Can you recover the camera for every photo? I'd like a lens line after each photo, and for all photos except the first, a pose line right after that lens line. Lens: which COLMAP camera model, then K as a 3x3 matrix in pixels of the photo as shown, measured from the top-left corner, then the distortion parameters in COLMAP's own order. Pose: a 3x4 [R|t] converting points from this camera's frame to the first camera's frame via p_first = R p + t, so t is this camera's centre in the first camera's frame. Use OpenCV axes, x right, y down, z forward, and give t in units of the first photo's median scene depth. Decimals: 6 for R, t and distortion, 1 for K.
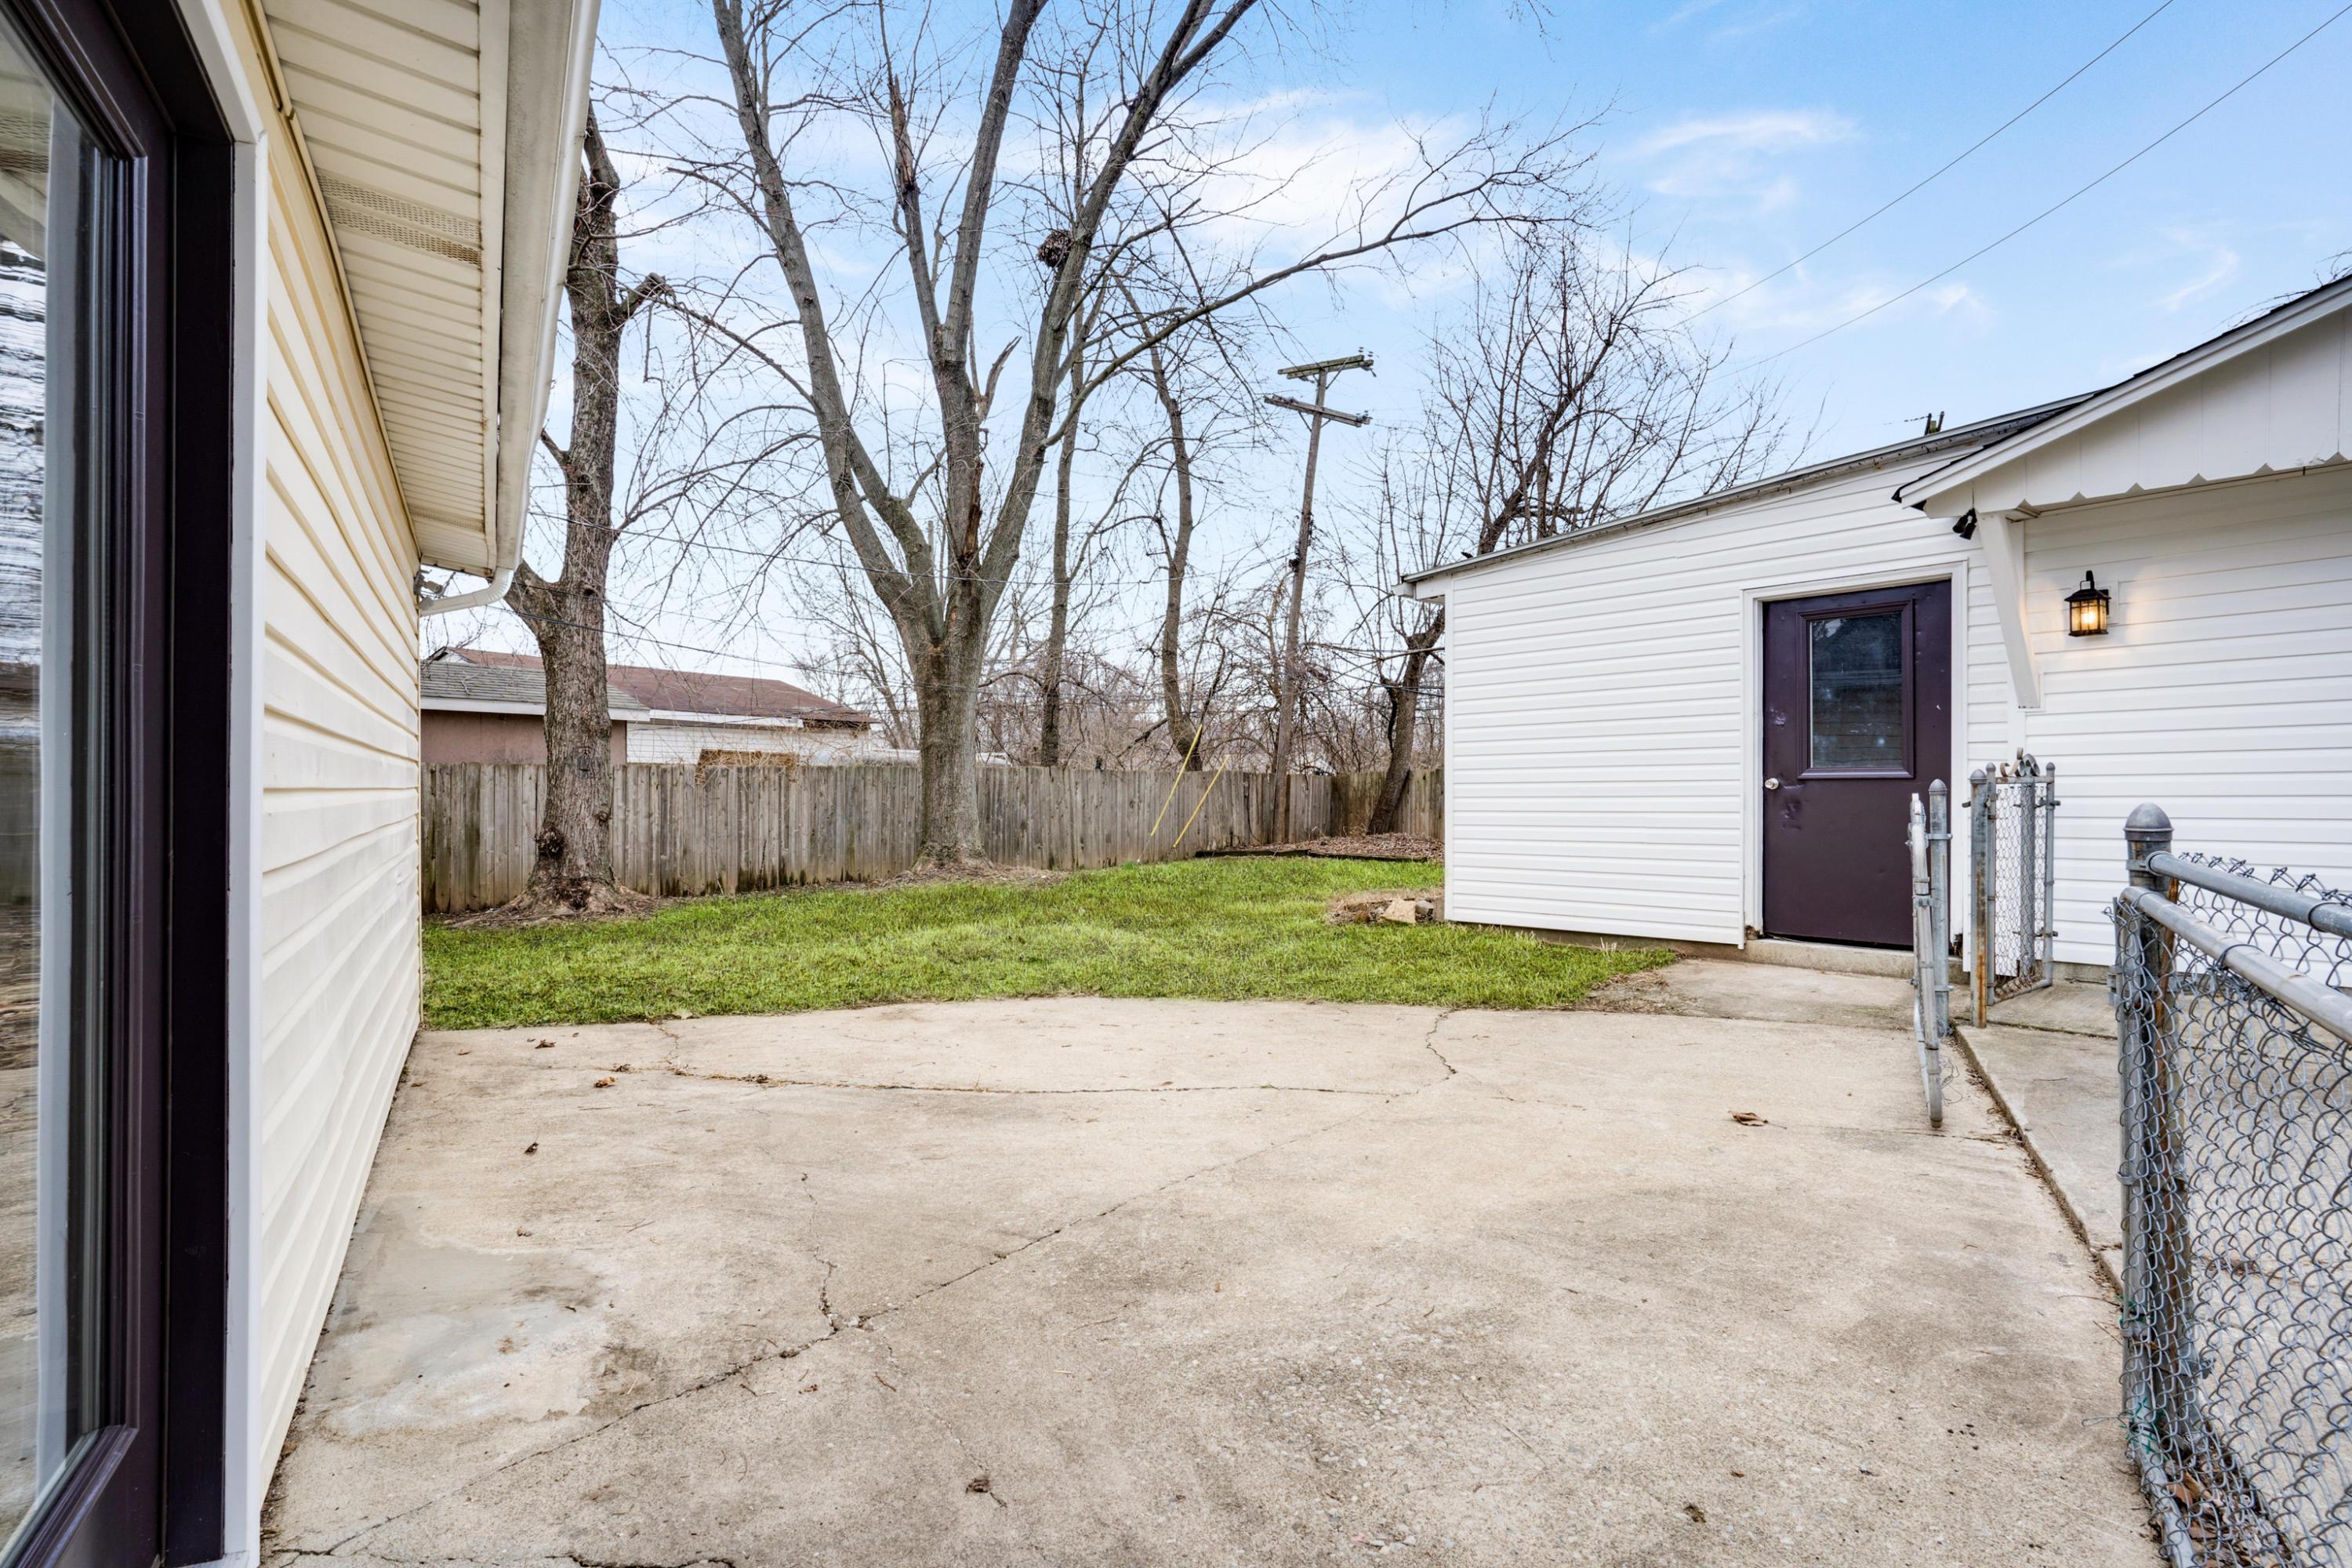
lens RADIAL K [[1209.4, 0, 1160.1], [0, 1209.4, 770.6], [0, 0, 1]] dist [-0.084548, 0.035813]
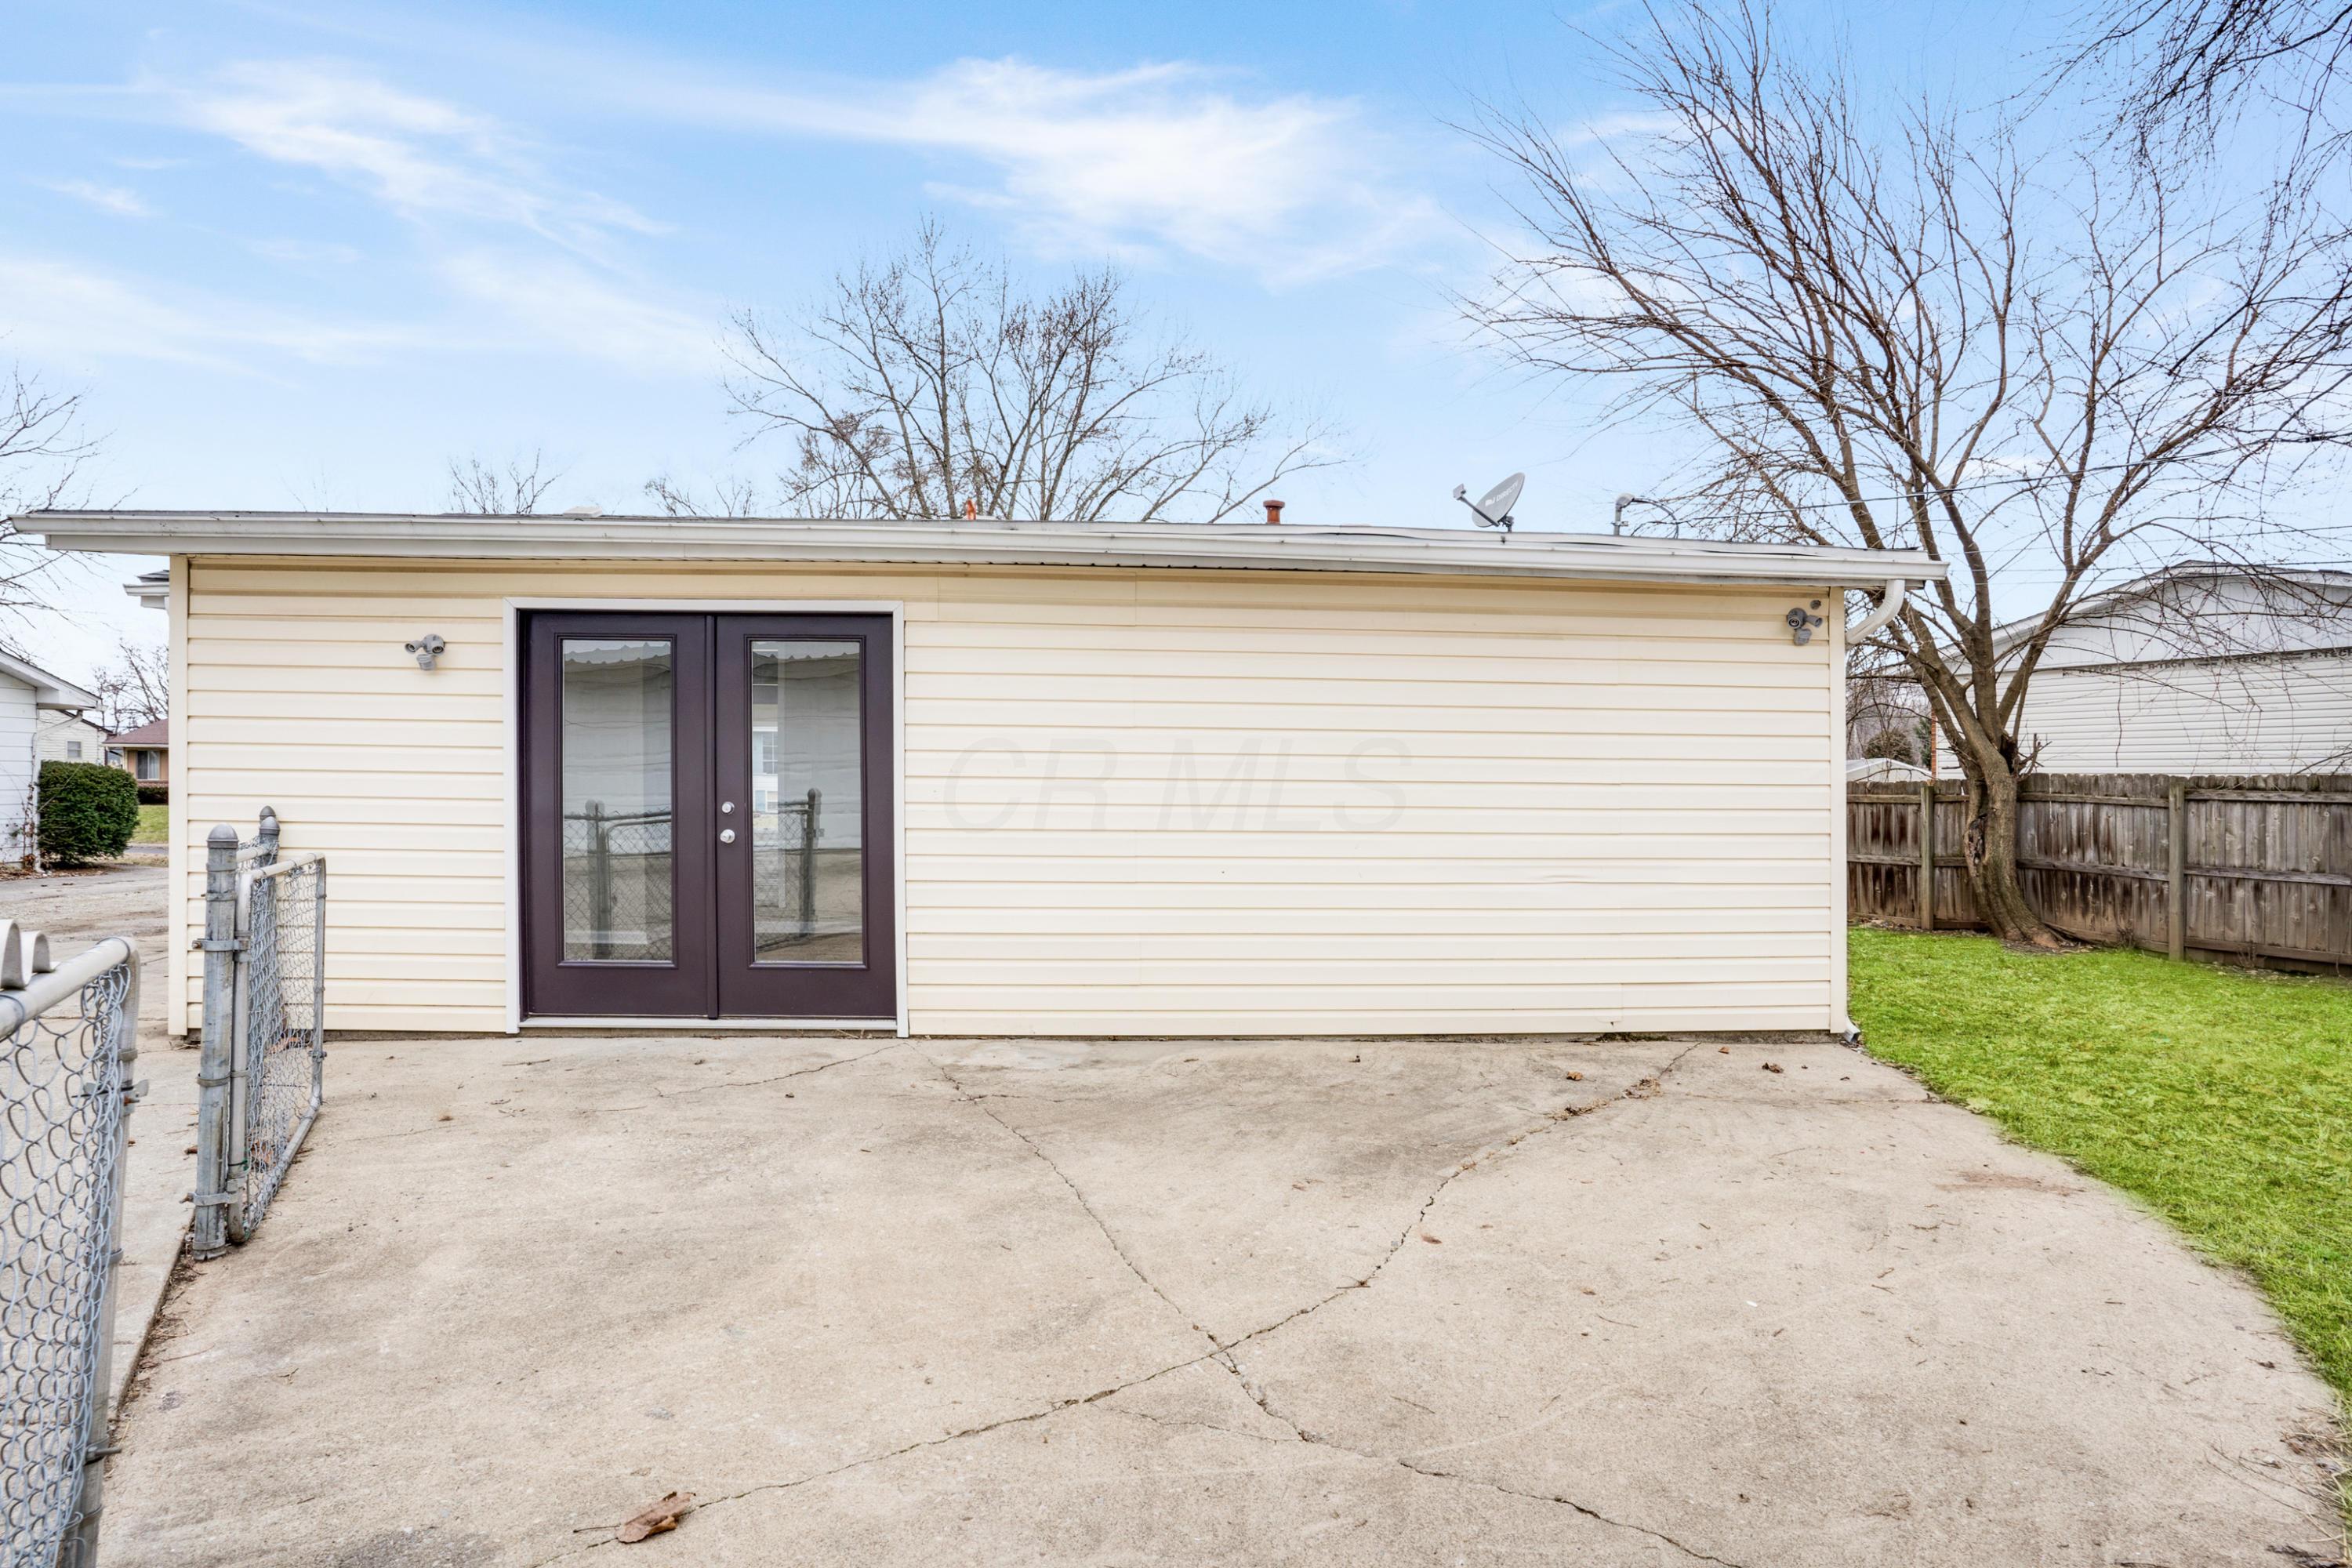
lens RADIAL K [[1209.4, 0, 1160.1], [0, 1209.4, 770.6], [0, 0, 1]] dist [-0.084548, 0.035813]
pose [[-0.464597, -0.012158, -0.885439, 0.489098], [0.003911, 0.999868, -0.015781, -0.002748], [0.885513, -0.010794, -0.464488, 0.830117]]
